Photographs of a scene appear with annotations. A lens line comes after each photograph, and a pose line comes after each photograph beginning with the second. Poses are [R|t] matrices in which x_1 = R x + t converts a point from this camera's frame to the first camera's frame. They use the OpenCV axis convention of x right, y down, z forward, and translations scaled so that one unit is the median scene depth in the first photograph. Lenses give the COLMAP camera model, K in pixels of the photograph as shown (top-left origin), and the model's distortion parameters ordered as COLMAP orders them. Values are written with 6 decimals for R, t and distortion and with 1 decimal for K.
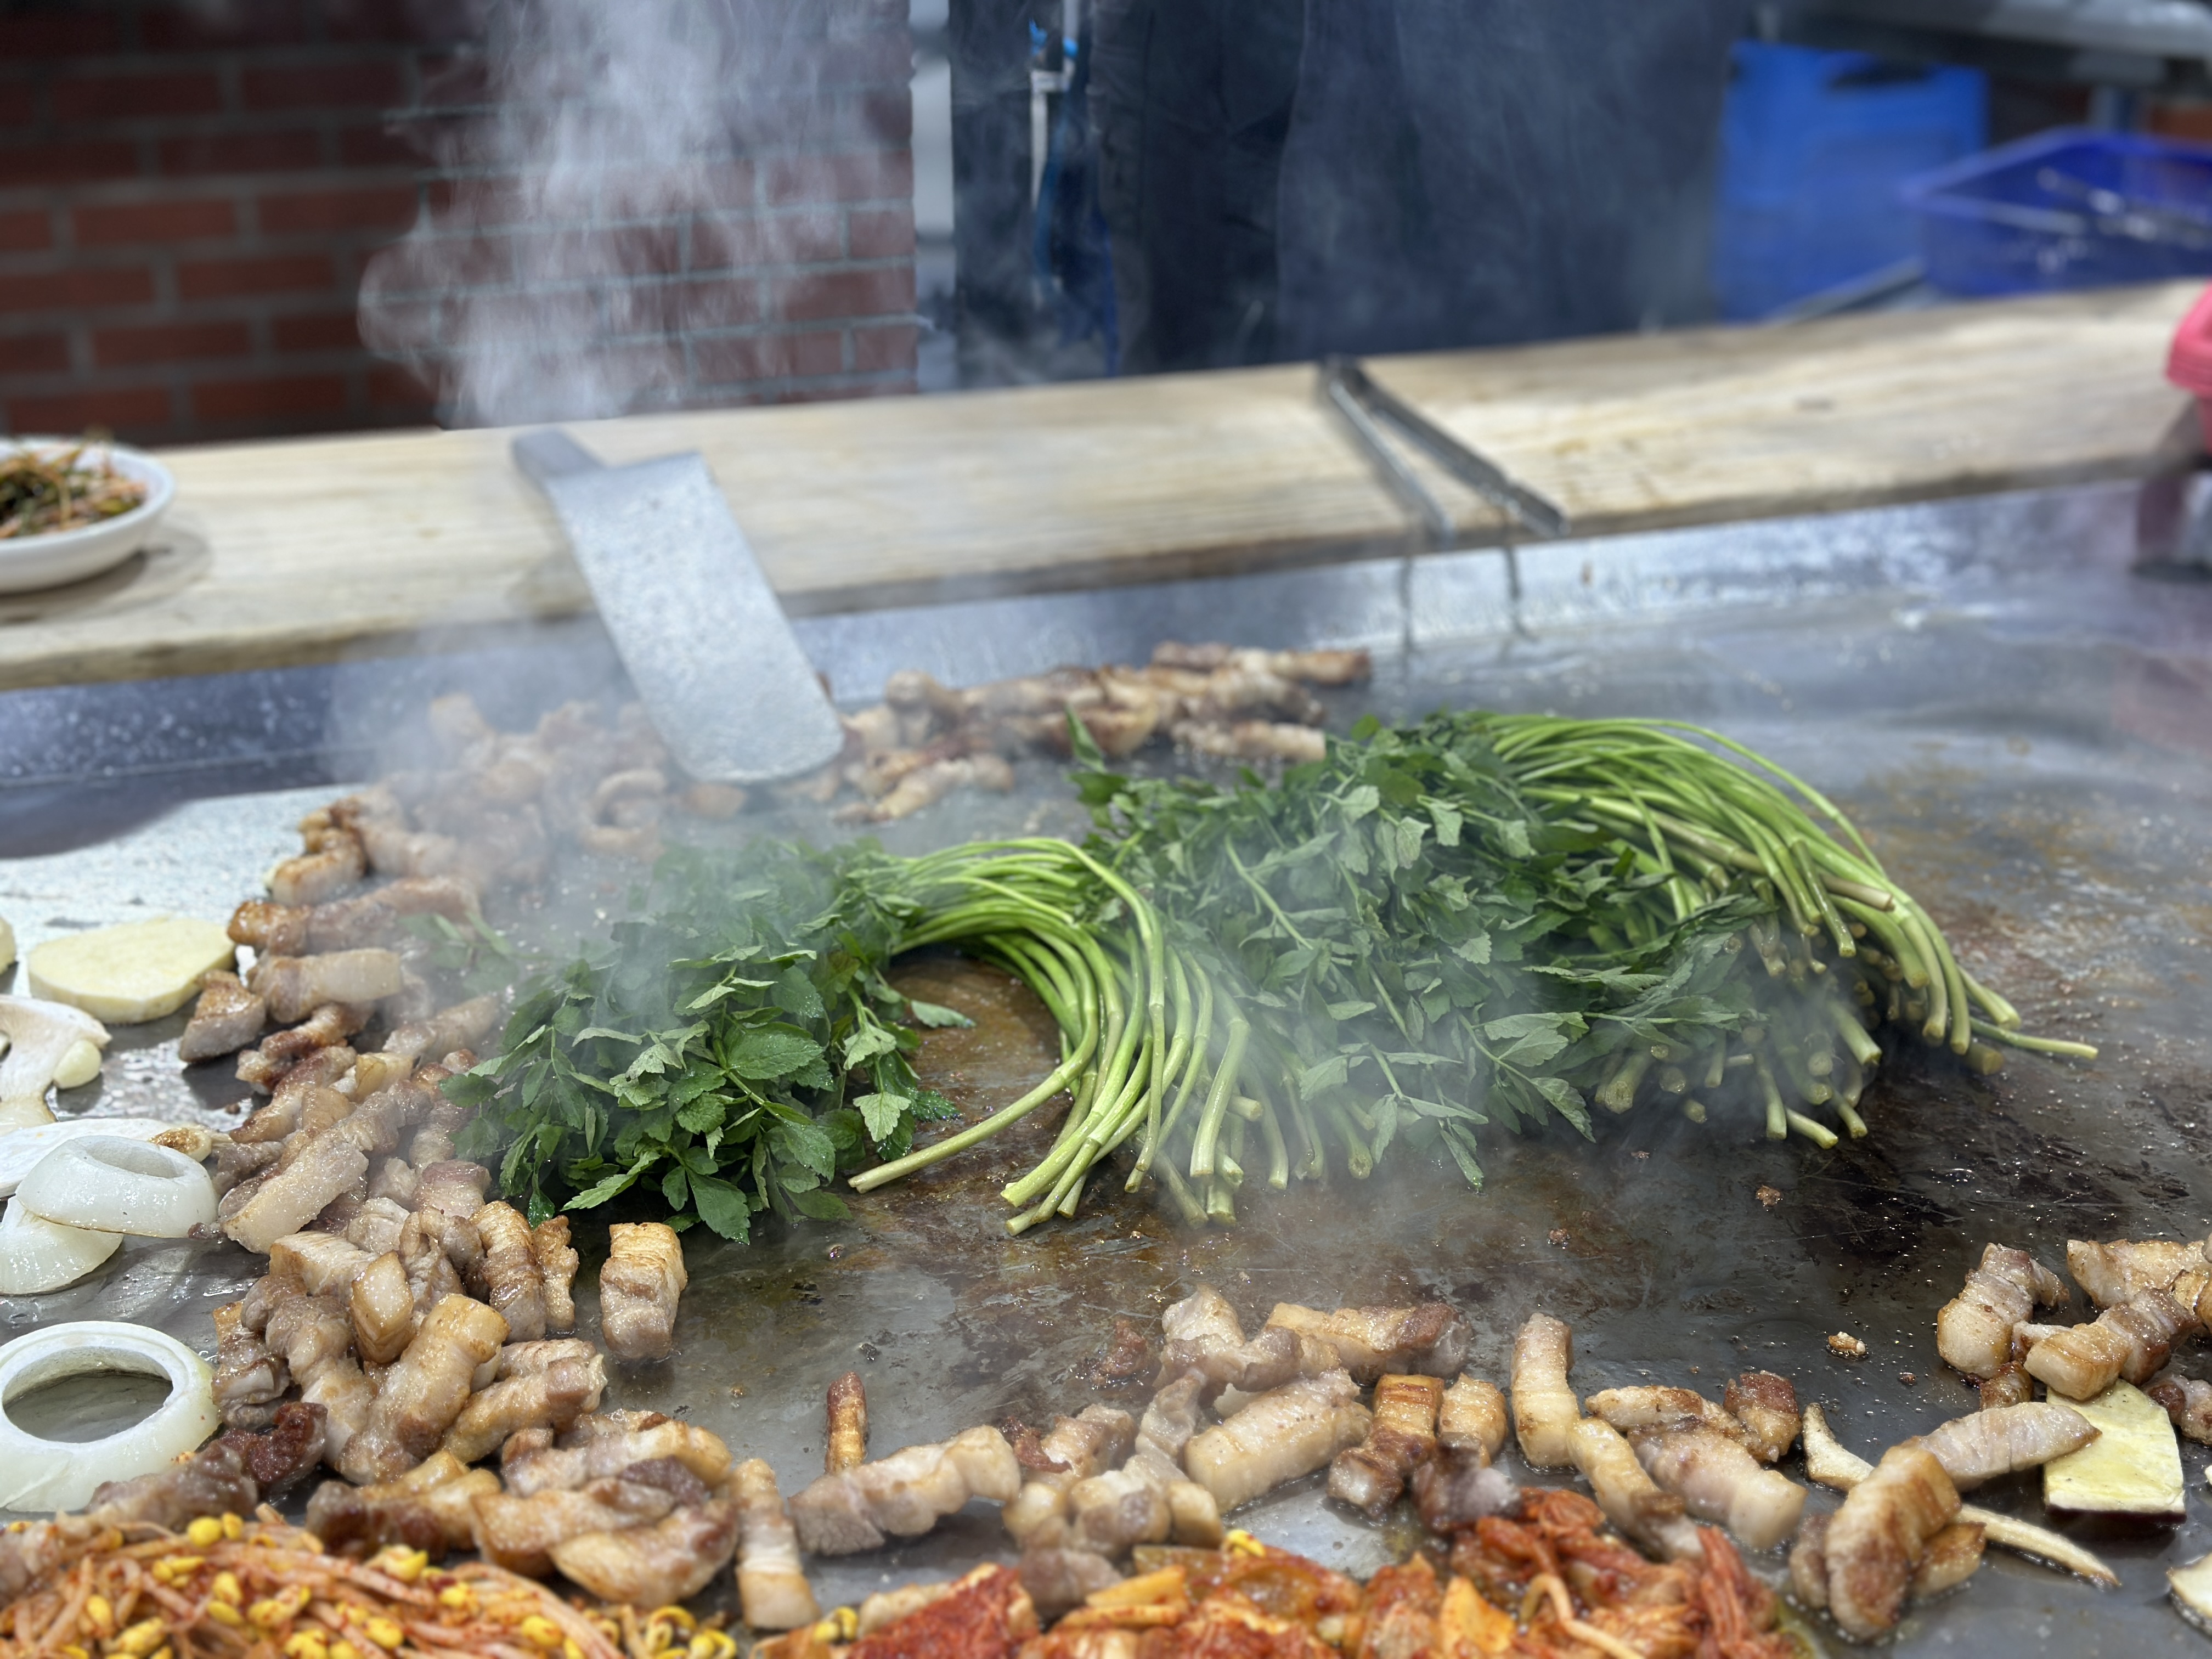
lens RADIAL K [[3193.5, 0, 1109.1], [0, 3193.5, 841.1], [0, 0, 1]] dist [0.107879, 0.000000]
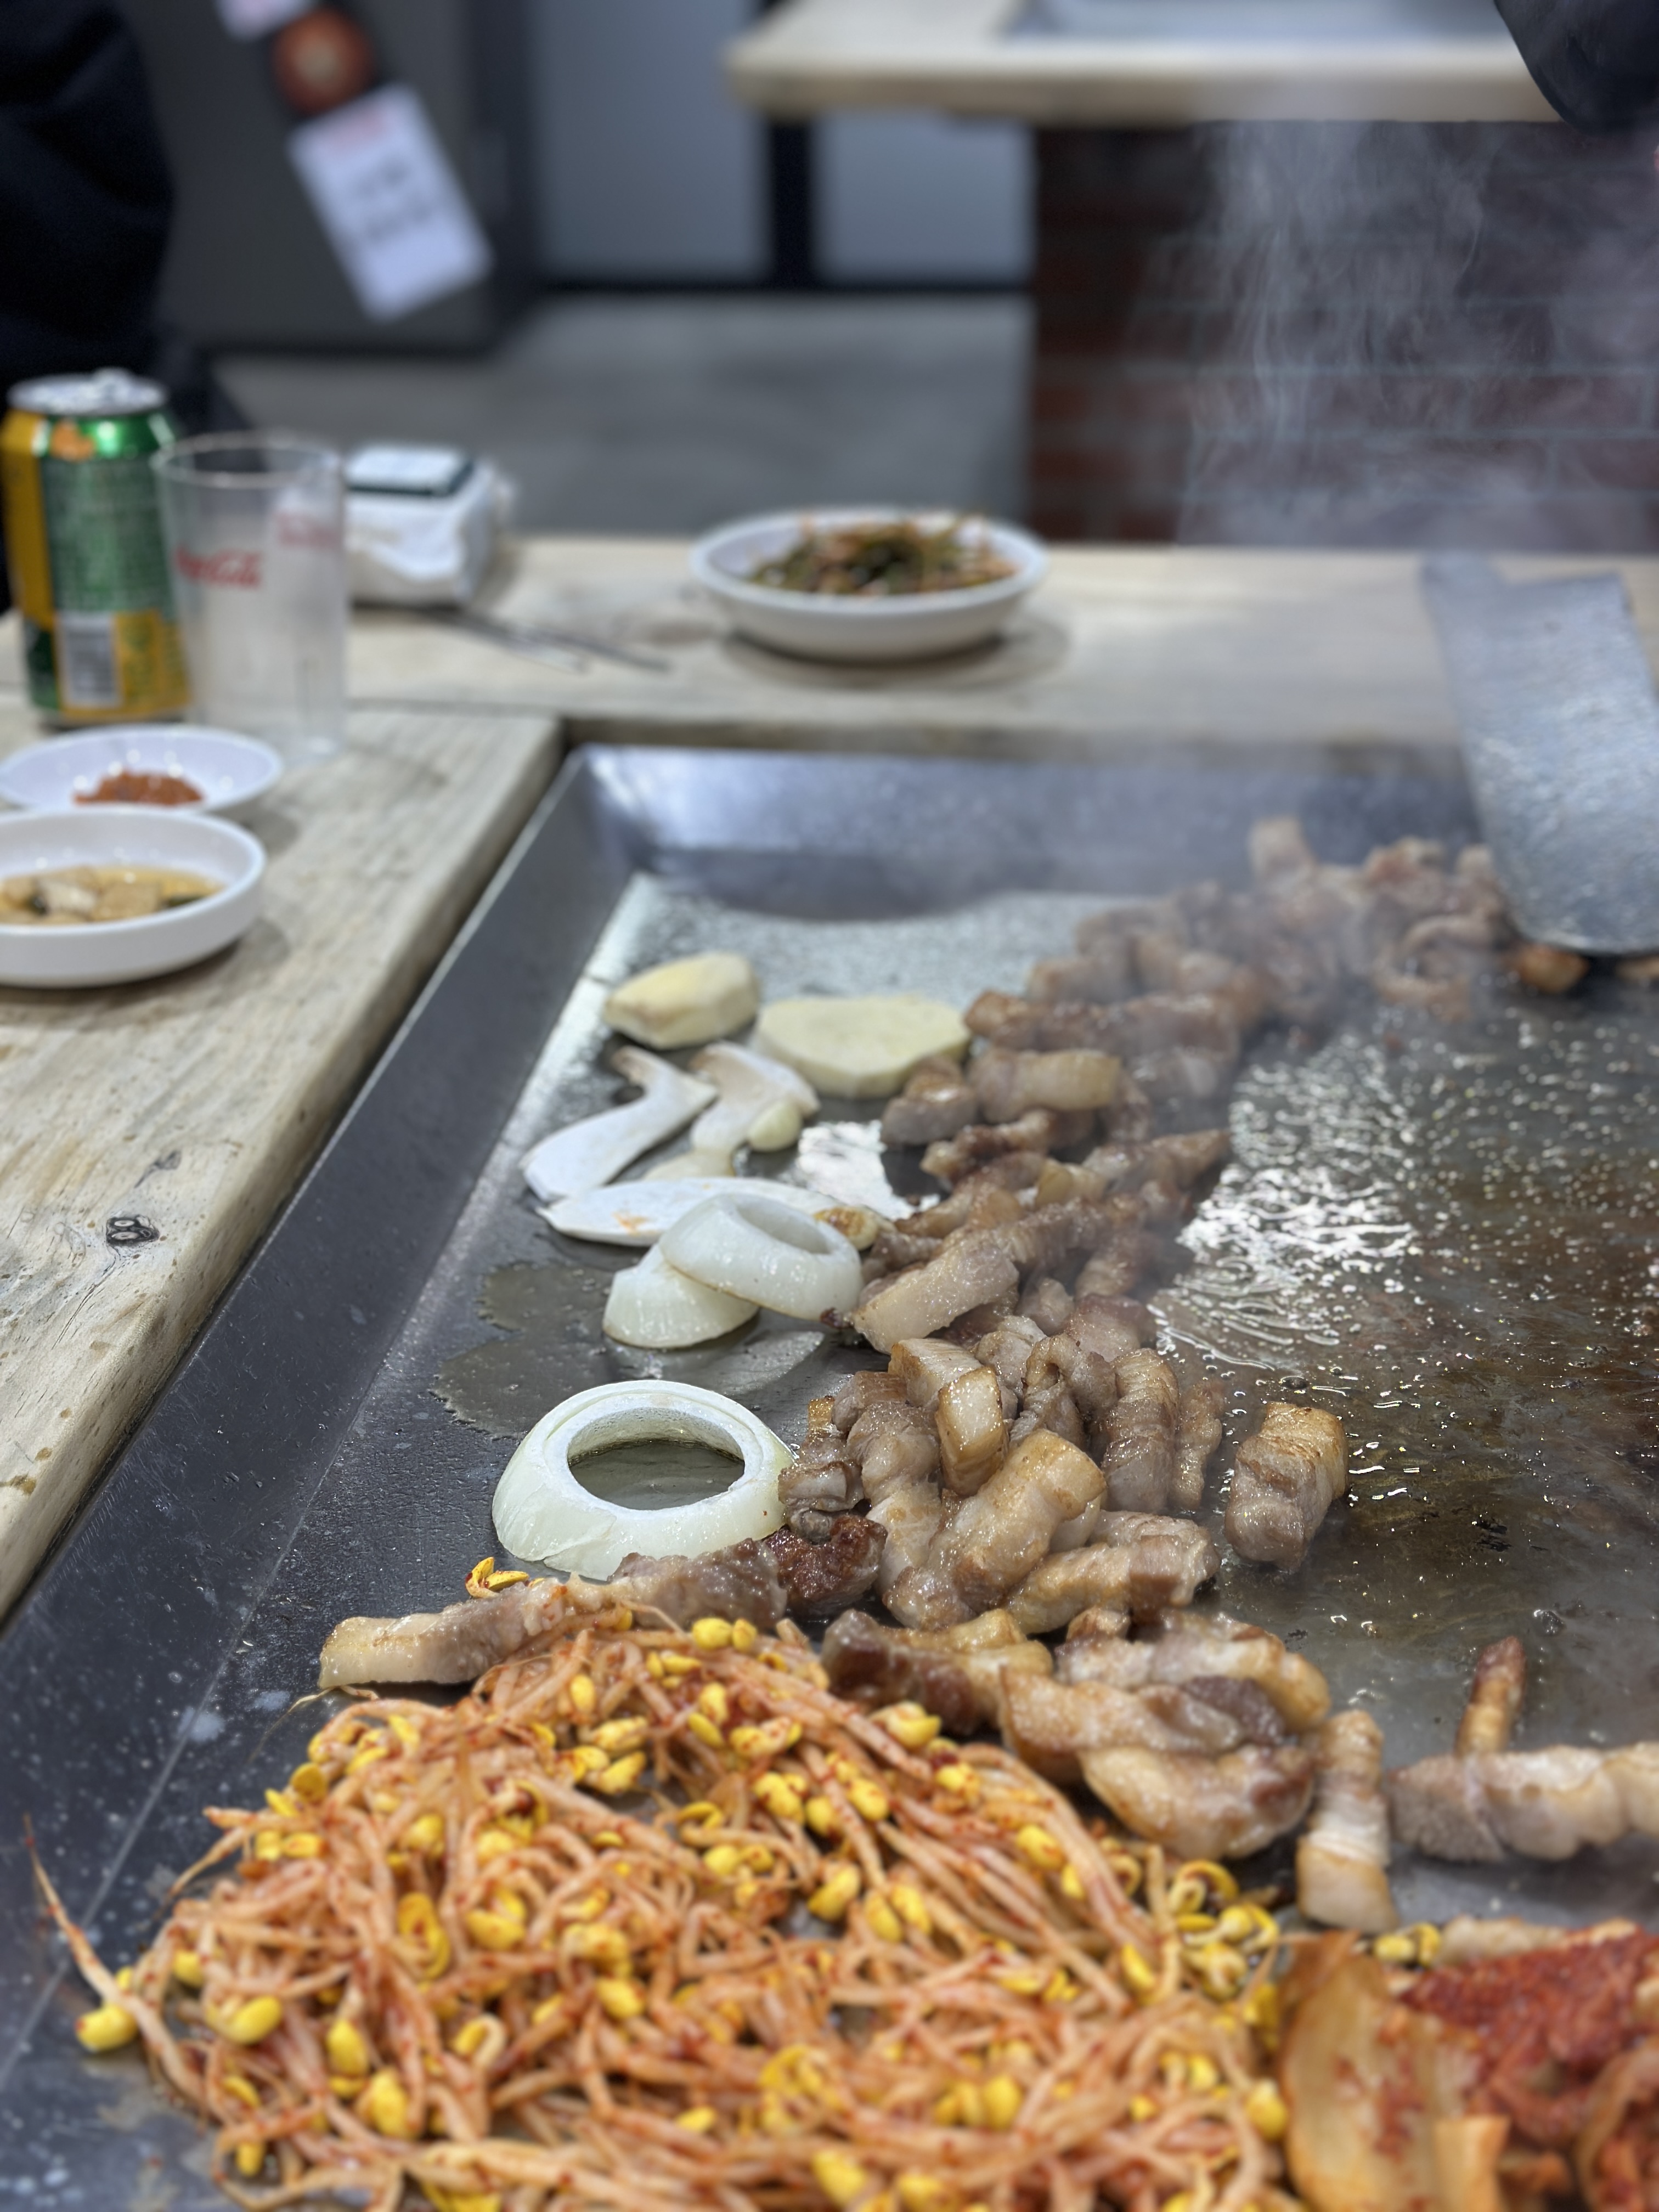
lens RADIAL K [[3193.5, 0, 828.4], [0, 3193.5, 1095.0], [0, 0, 1]] dist [0.107879, 0.000000]
pose [[0.910957, 0.161827, -0.379433, 0.046039], [-0.165436, 0.985945, 0.023316, 0.047067], [0.377873, 0.041532, 0.924925, 0.216938]]
